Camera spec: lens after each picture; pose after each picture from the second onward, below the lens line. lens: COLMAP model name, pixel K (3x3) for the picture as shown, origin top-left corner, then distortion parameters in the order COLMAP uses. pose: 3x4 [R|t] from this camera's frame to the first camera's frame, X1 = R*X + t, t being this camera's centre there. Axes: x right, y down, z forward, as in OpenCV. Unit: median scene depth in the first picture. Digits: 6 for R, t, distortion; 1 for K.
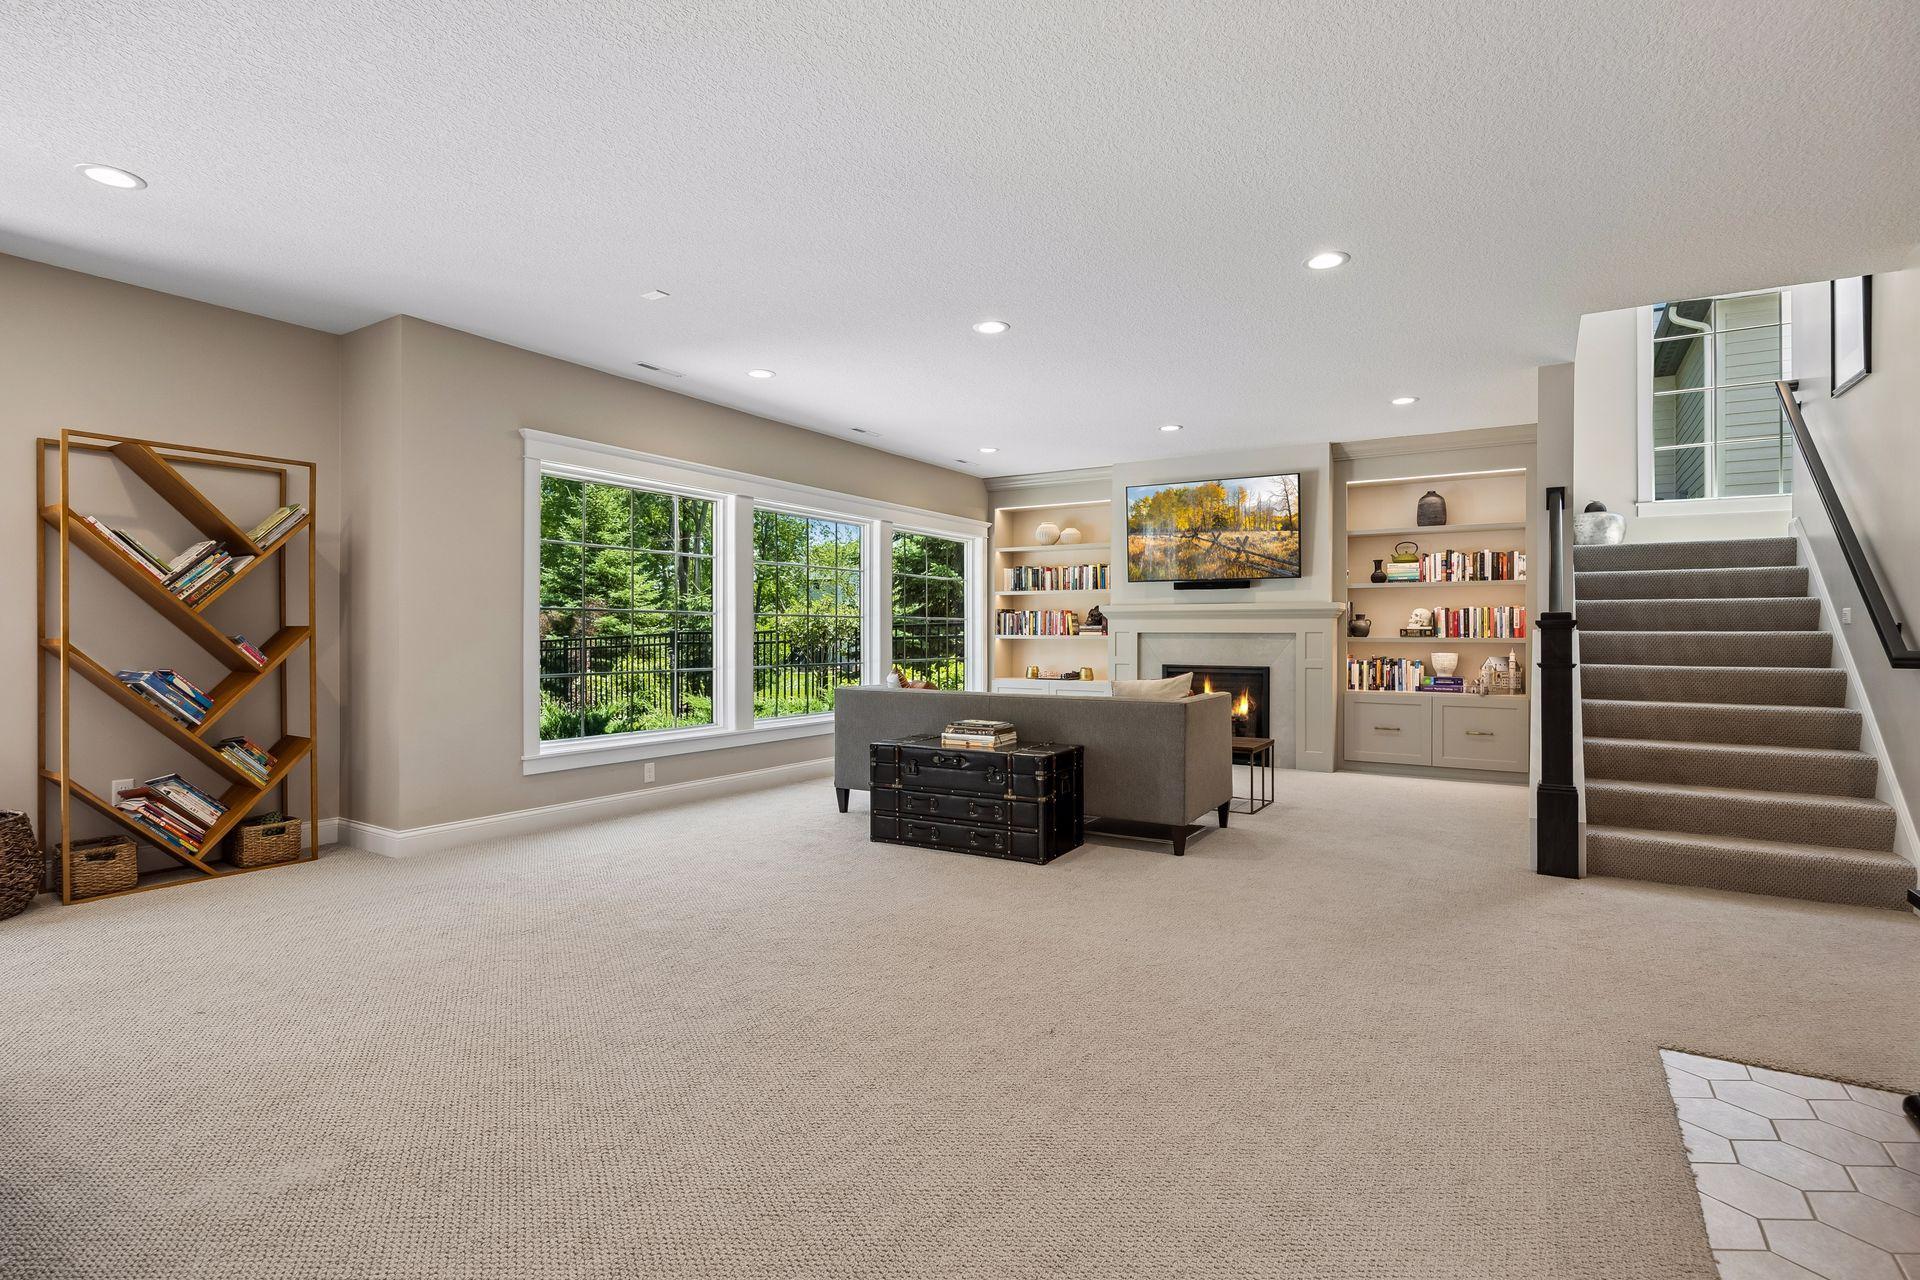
lens RADIAL K [[857.0, 0, 960.0], [0, 857.0, 640.0], [0, 0, 1]] dist [-0.003831, 0.000604]
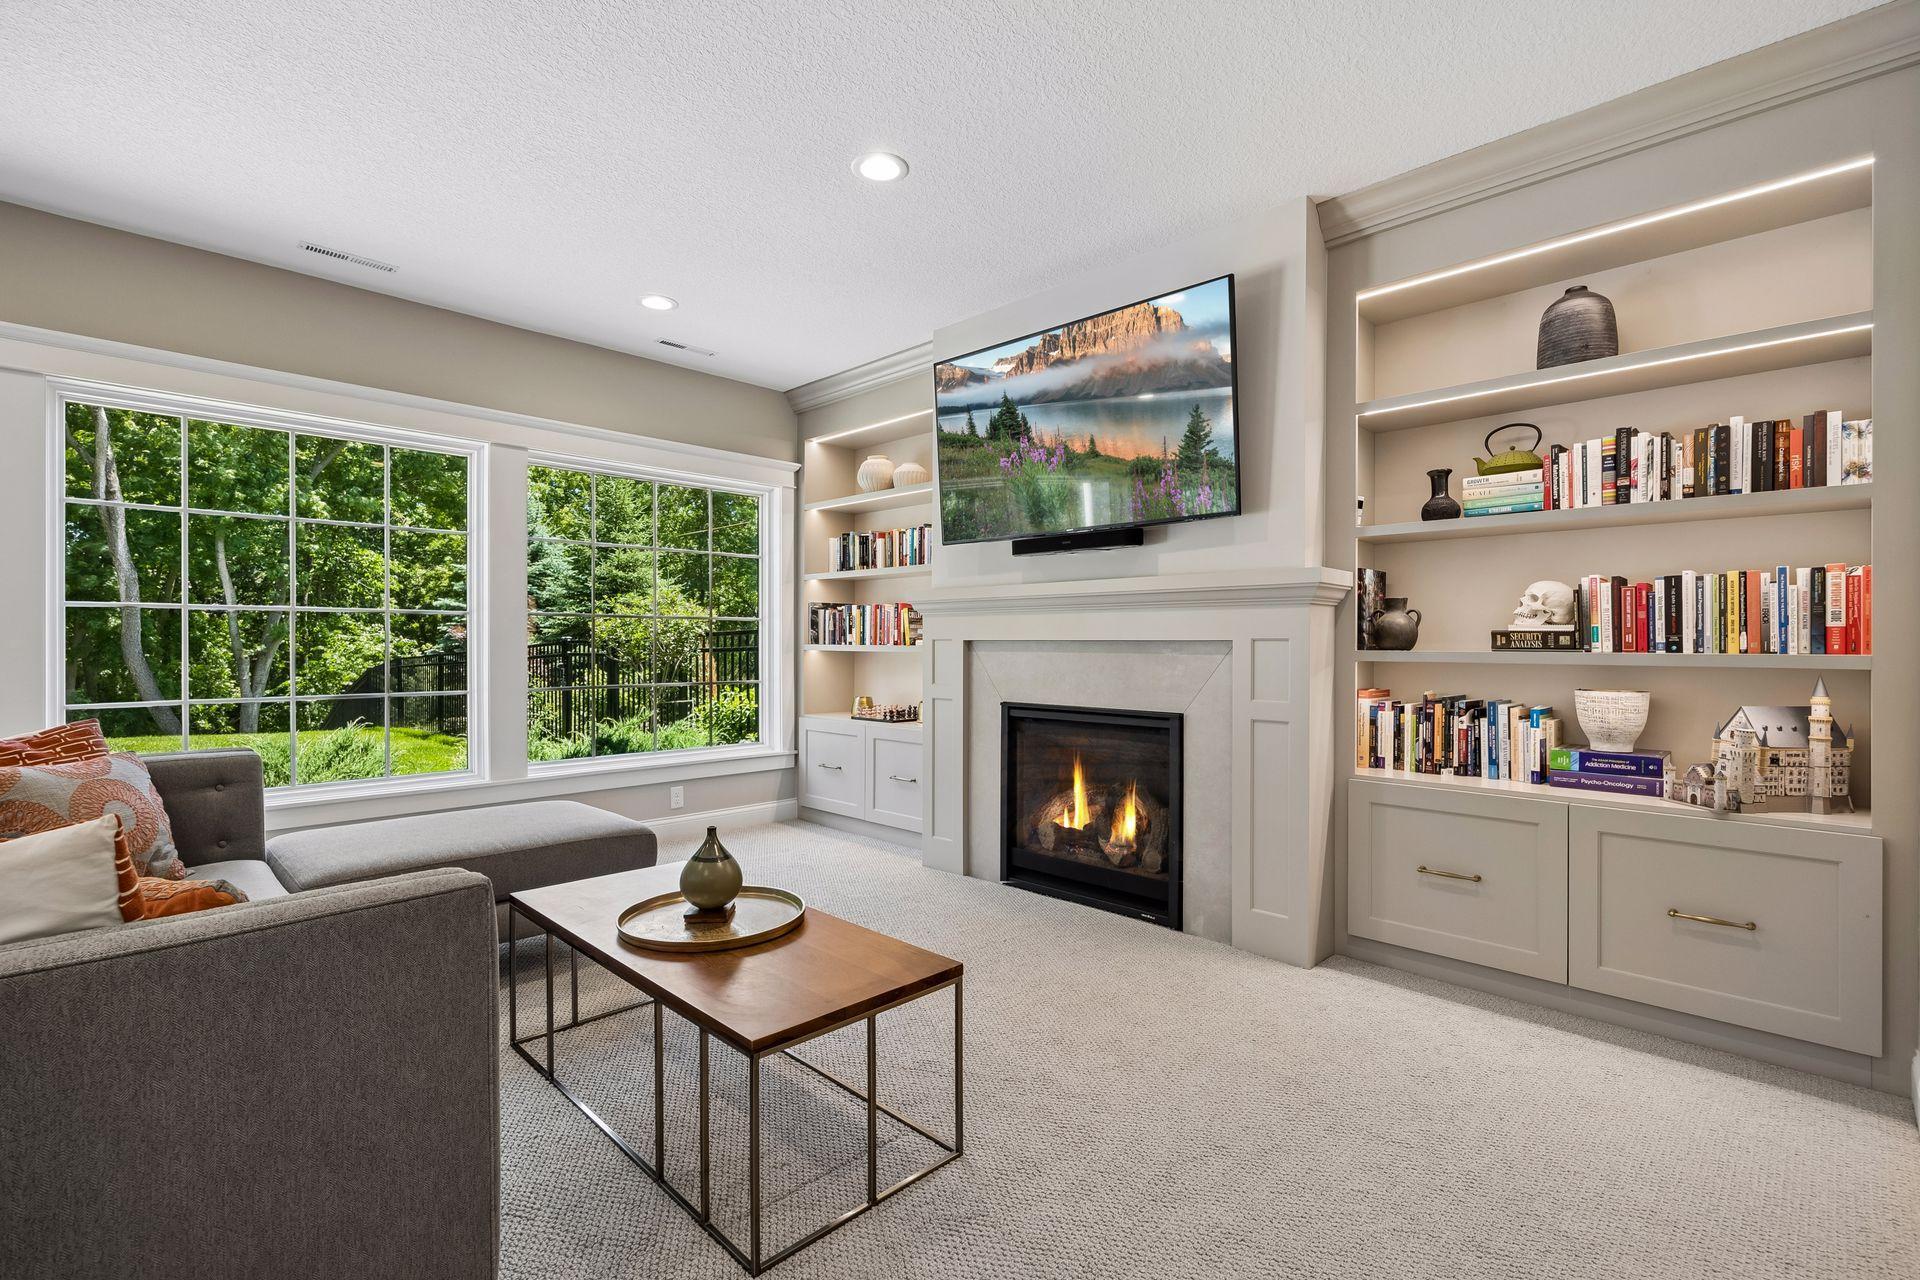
lens RADIAL K [[843.8, 0, 955.5], [0, 843.8, 648.1], [0, 0, 1]] dist [0.009425, 0.000099]
pose [[0.976448, 0.003150, -0.215728, 0.346549], [-0.004236, 0.999981, -0.004572, -0.001533], [0.215710, 0.005378, 0.976443, 0.538995]]
